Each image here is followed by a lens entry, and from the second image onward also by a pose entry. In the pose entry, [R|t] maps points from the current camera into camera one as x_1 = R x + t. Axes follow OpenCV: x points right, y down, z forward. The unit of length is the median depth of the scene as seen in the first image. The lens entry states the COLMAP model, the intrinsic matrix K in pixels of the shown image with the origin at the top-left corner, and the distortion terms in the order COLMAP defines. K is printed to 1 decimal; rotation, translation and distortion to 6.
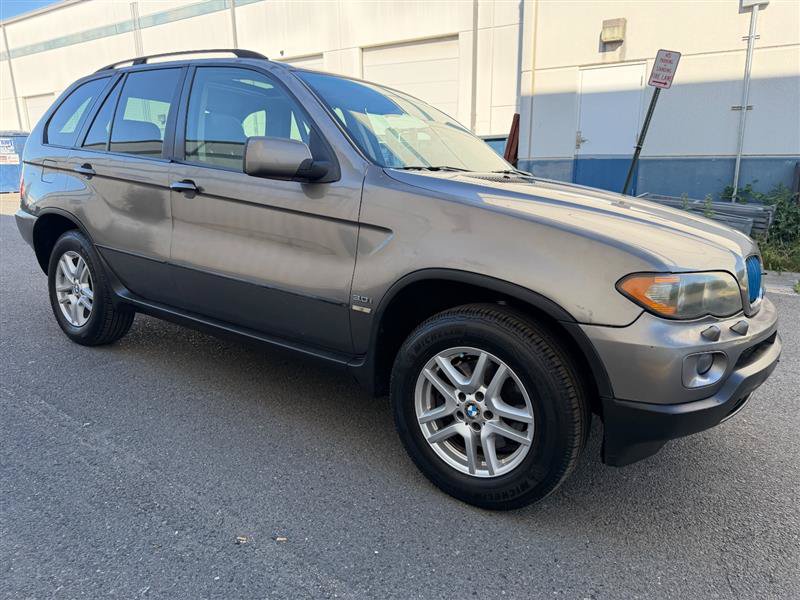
lens RADIAL K [[570.0, 0, 400.7], [0, 570.0, 300.7], [0, 0, 1]] dist [0.018461, -0.021781]
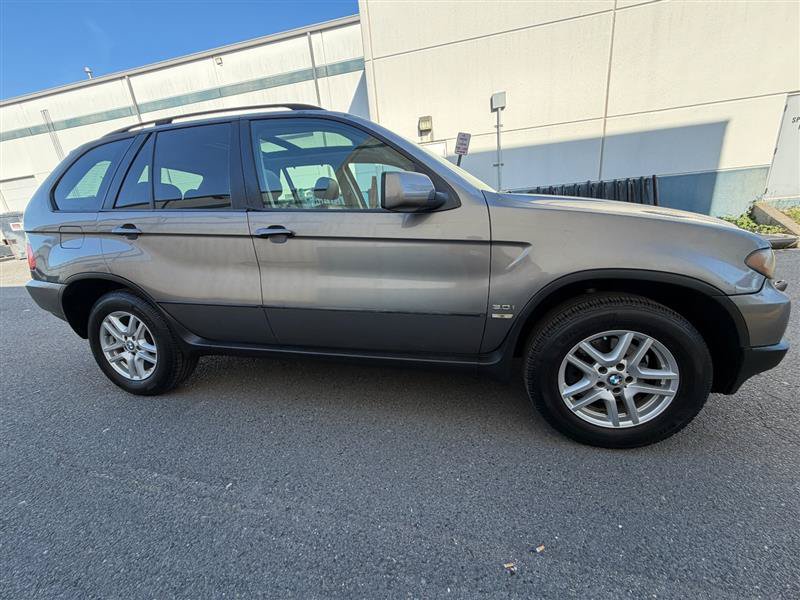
lens RADIAL K [[321.5, 0, 397.1], [0, 321.5, 300.9], [0, 0, 1]] dist [0.000085, 0.000189]
pose [[0.926568, -0.180408, 0.330038, -0.321684], [0.168450, 0.983582, 0.064736, -0.063350], [-0.336298, -0.004387, 0.941745, 0.307433]]
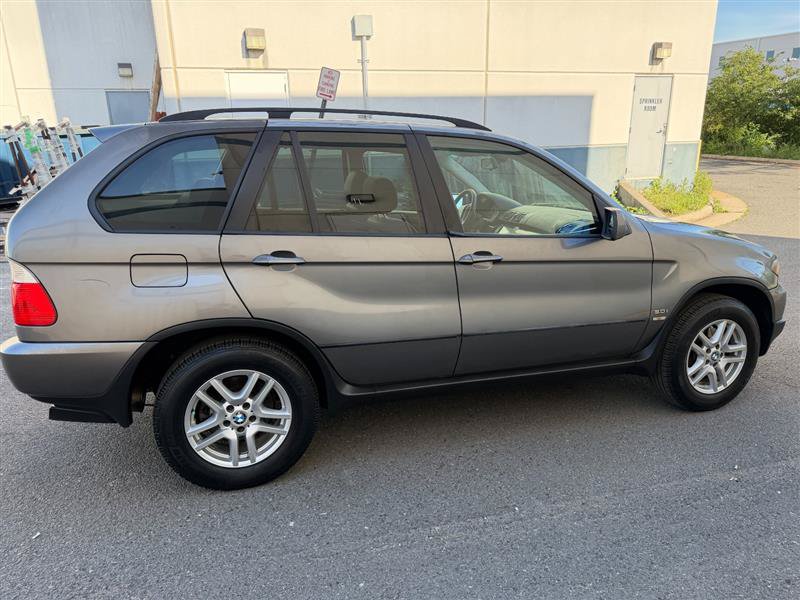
lens RADIAL K [[566.4, 0, 400.0], [0, 566.4, 300.0], [0, 0, 1]] dist [0.038742, -0.041627]
pose [[0.597578, -0.240175, 0.764994, -1.061514], [0.204384, 0.968194, 0.144316, -0.255327], [-0.775324, 0.070113, 0.627660, 0.400401]]
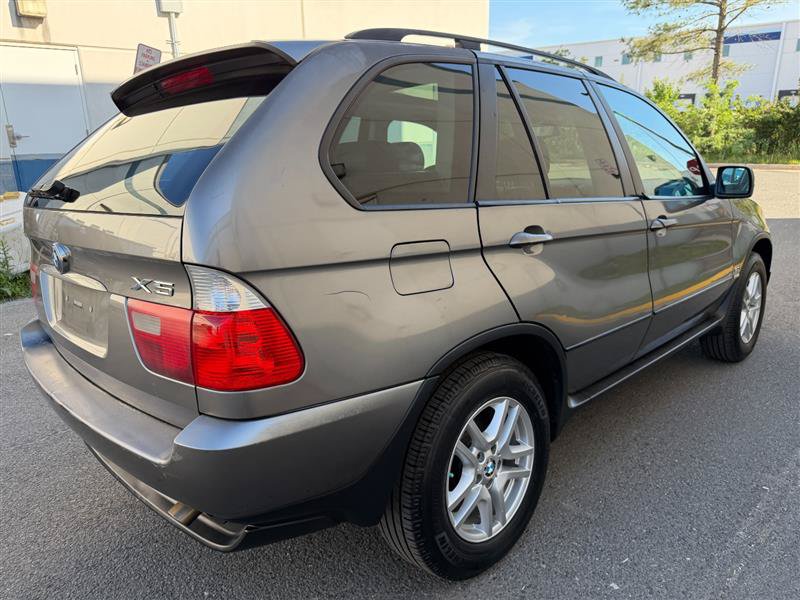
lens RADIAL K [[570.0, 0, 400.7], [0, 570.0, 300.7], [0, 0, 1]] dist [0.018461, -0.021781]
pose [[0.176170, -0.280343, 0.943595, -1.131227], [0.251286, 0.939635, 0.232251, -0.336448], [-0.951746, 0.196196, 0.235981, 1.011346]]
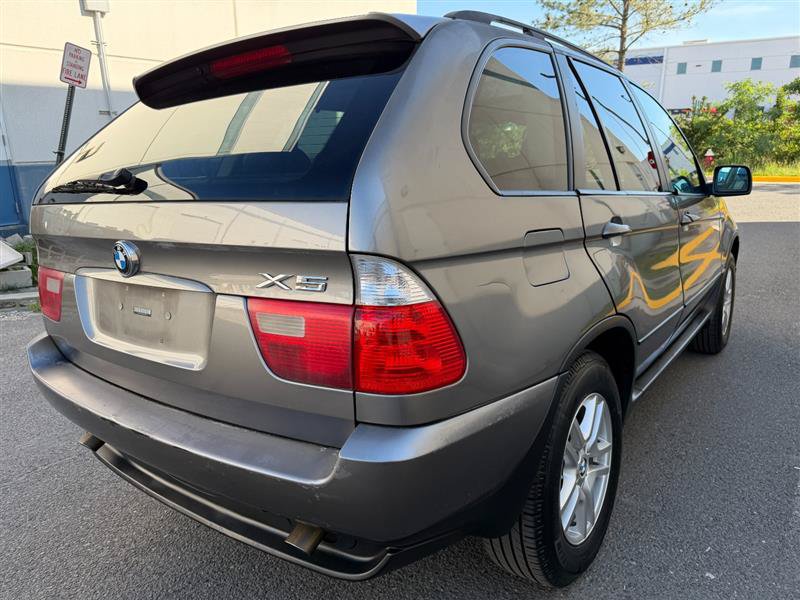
lens RADIAL K [[570.0, 0, 400.7], [0, 570.0, 300.7], [0, 0, 1]] dist [0.018461, -0.021781]
pose [[0.026114, -0.262020, 0.964709, -1.120154], [0.249427, 0.936223, 0.247531, -0.356024], [-0.968041, 0.234161, 0.089803, 1.178596]]
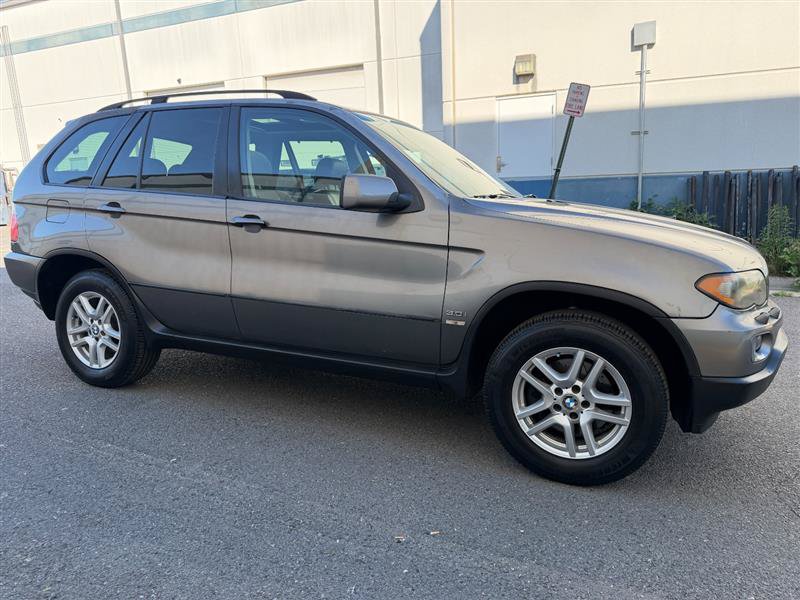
lens RADIAL K [[570.0, 0, 400.7], [0, 570.0, 300.7], [0, 0, 1]] dist [0.018461, -0.021781]
pose [[0.980806, -0.067331, 0.182992, -0.254650], [0.074522, 0.996683, -0.032699, -0.000384], [-0.180184, 0.045708, 0.982570, -0.055269]]
